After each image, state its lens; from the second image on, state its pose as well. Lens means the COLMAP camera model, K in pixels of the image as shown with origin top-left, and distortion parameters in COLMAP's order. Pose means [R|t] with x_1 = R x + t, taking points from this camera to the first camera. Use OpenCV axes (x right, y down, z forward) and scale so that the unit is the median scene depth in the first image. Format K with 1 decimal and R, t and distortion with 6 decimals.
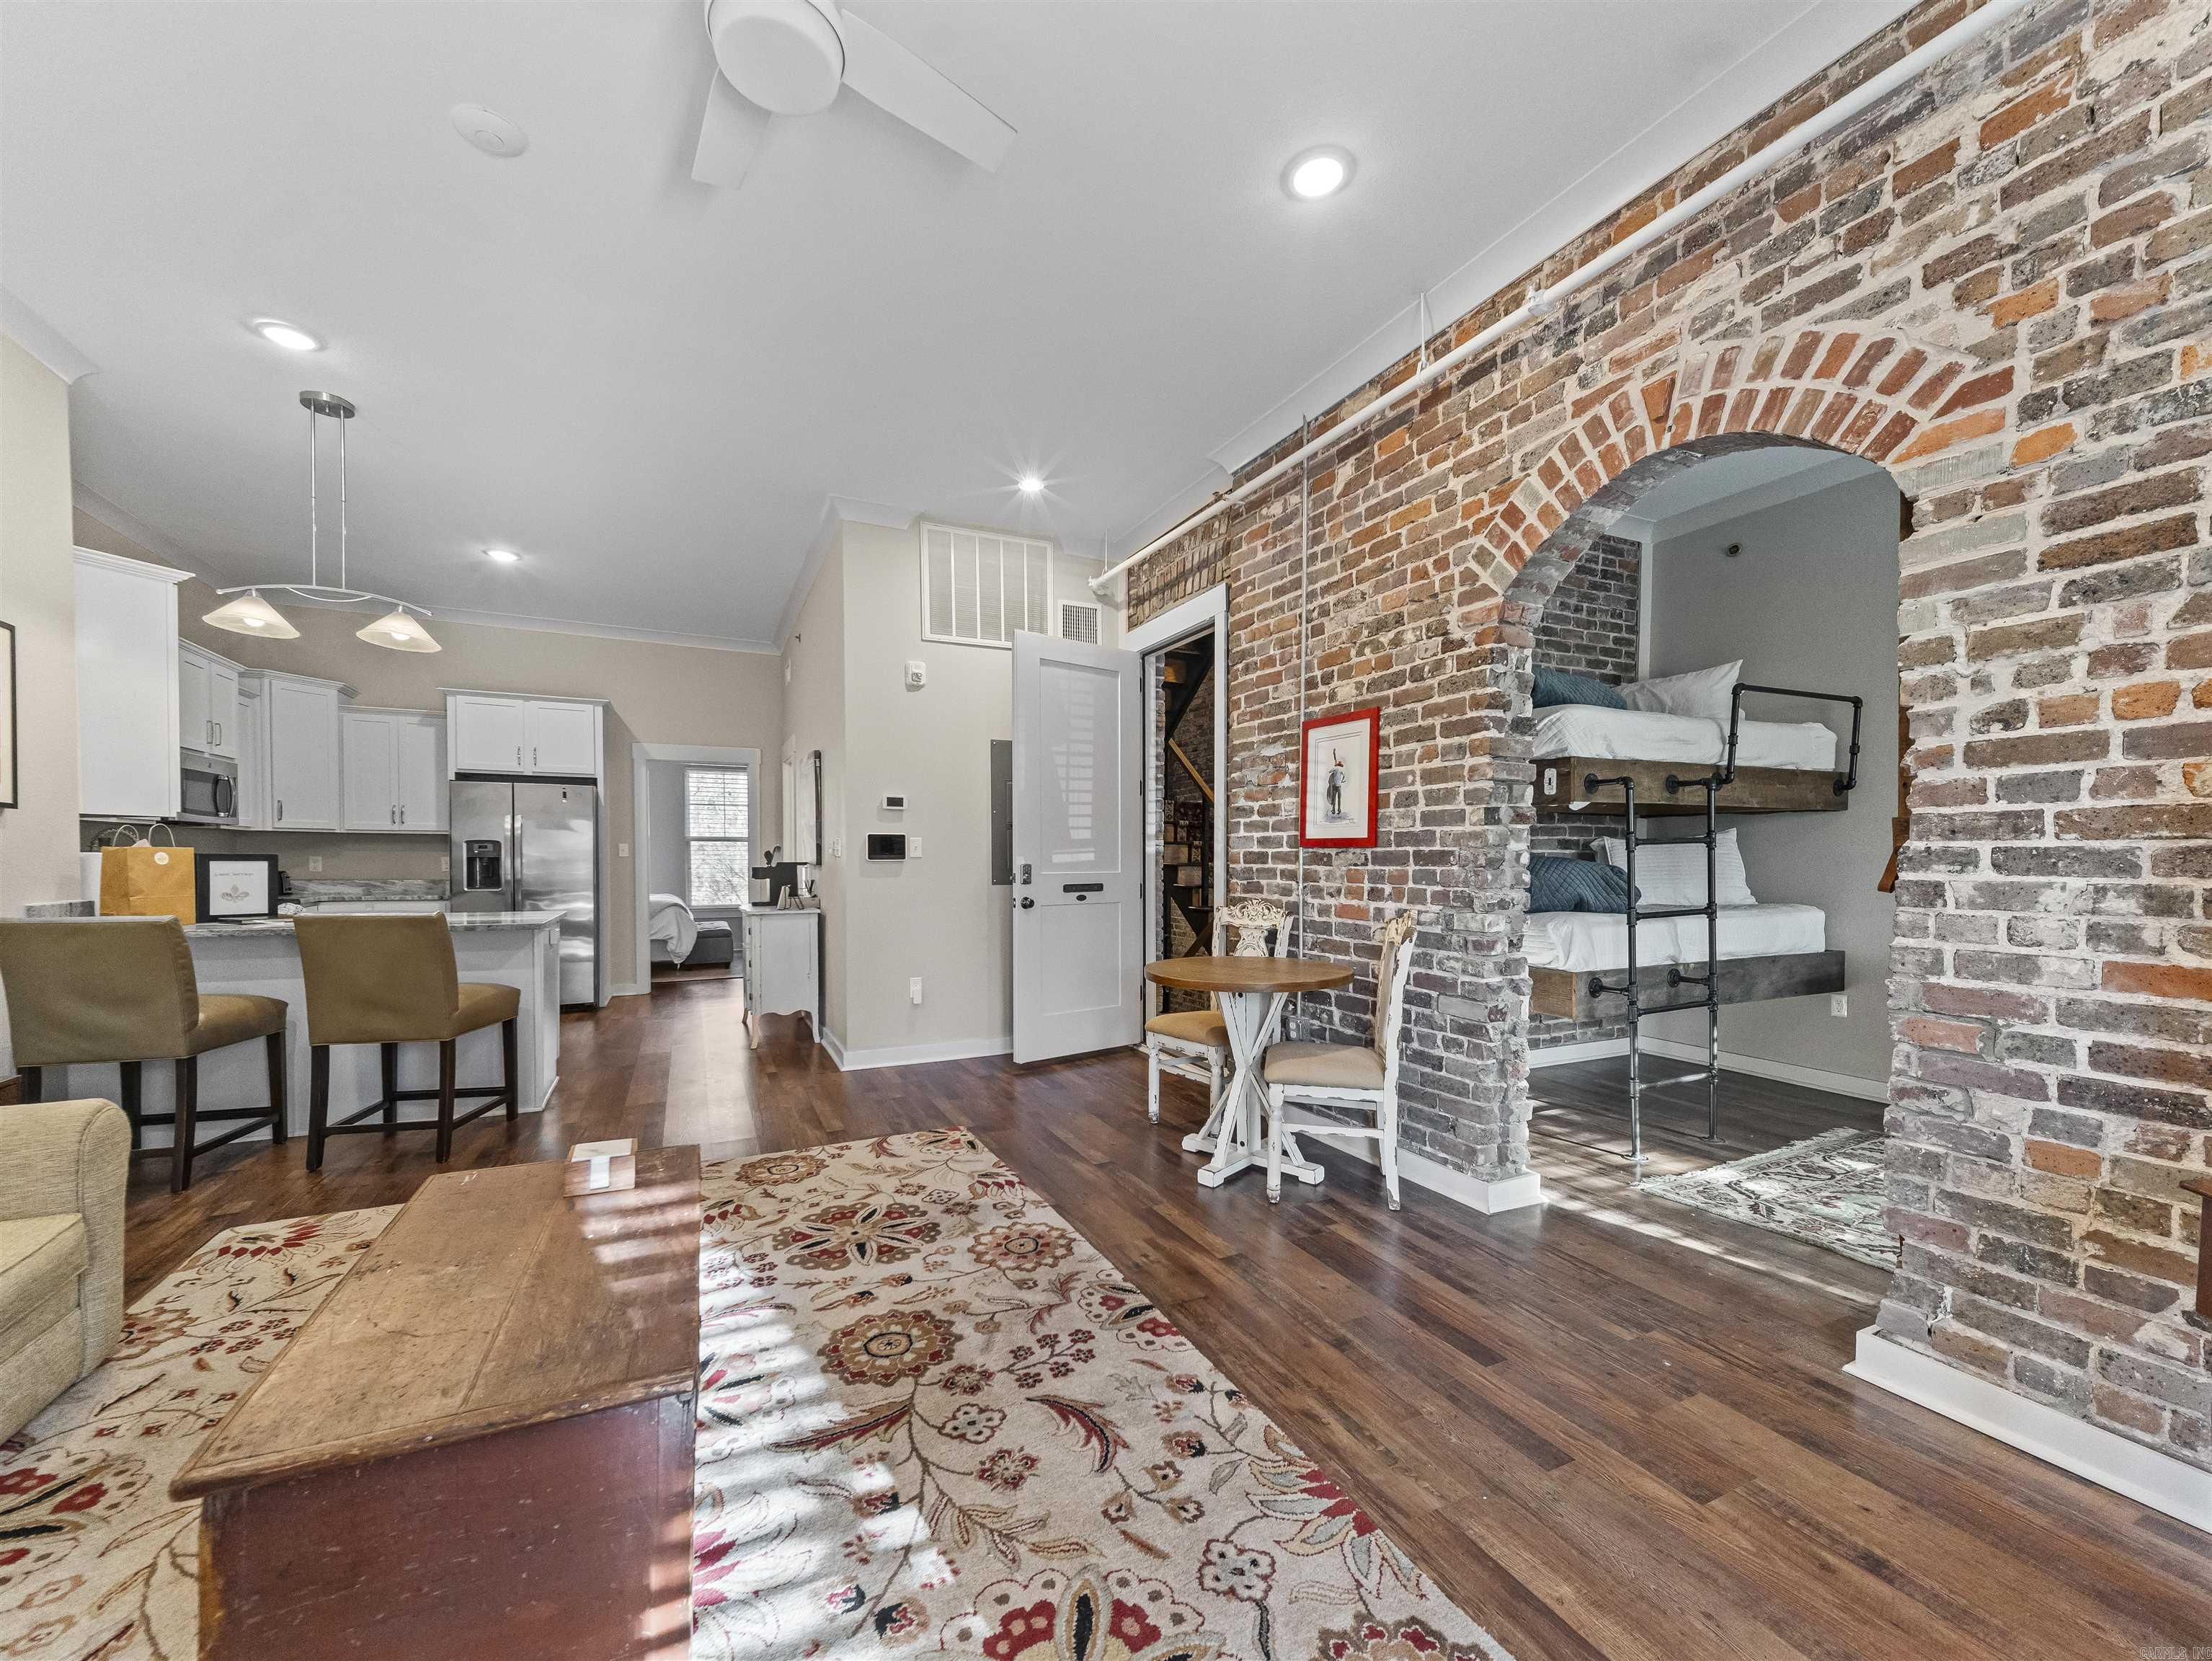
lens RADIAL K [[885.8, 0, 1092.1], [0, 885.8, 862.9], [0, 0, 1]] dist [0.016541, -0.000890]
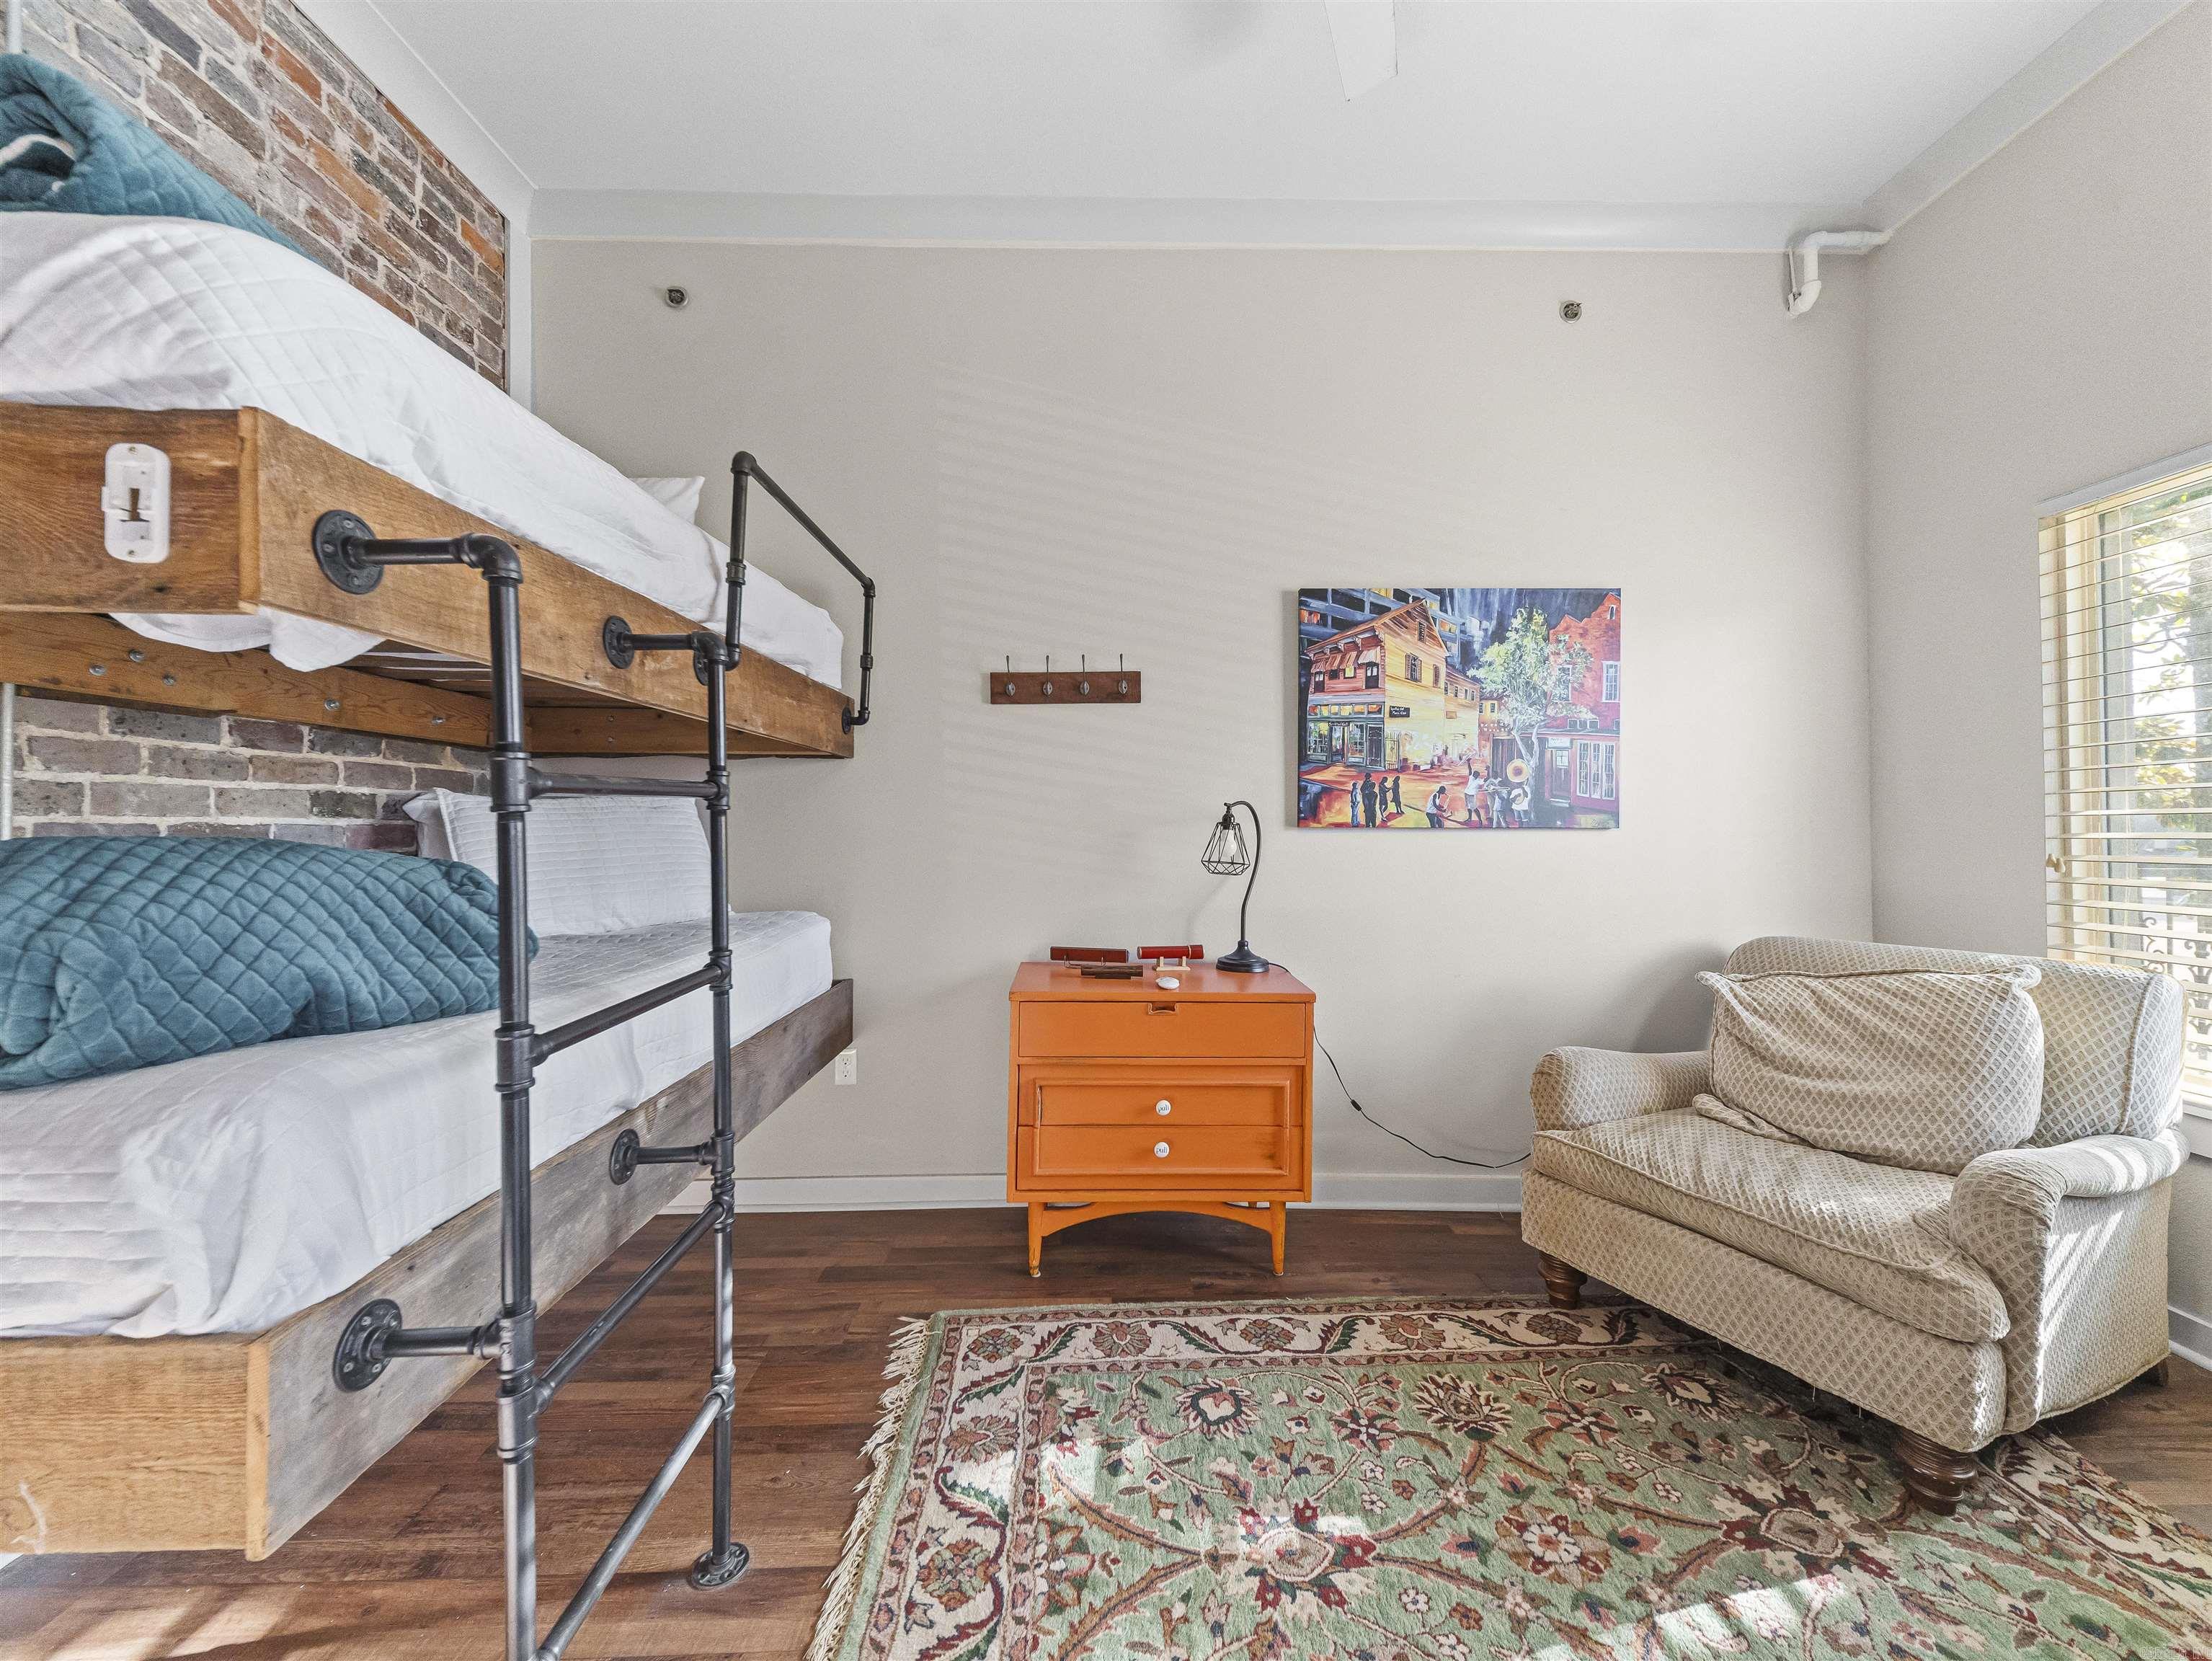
lens RADIAL K [[885.8, 0, 1107.3], [0, 885.8, 829.2], [0, 0, 1]] dist [0.016541, -0.000890]
pose [[0.413966, -0.003402, 0.910286, 0.395648], [0.013416, 0.999907, -0.002364, -0.005535], [-0.910193, 0.013191, 0.413974, 0.660312]]
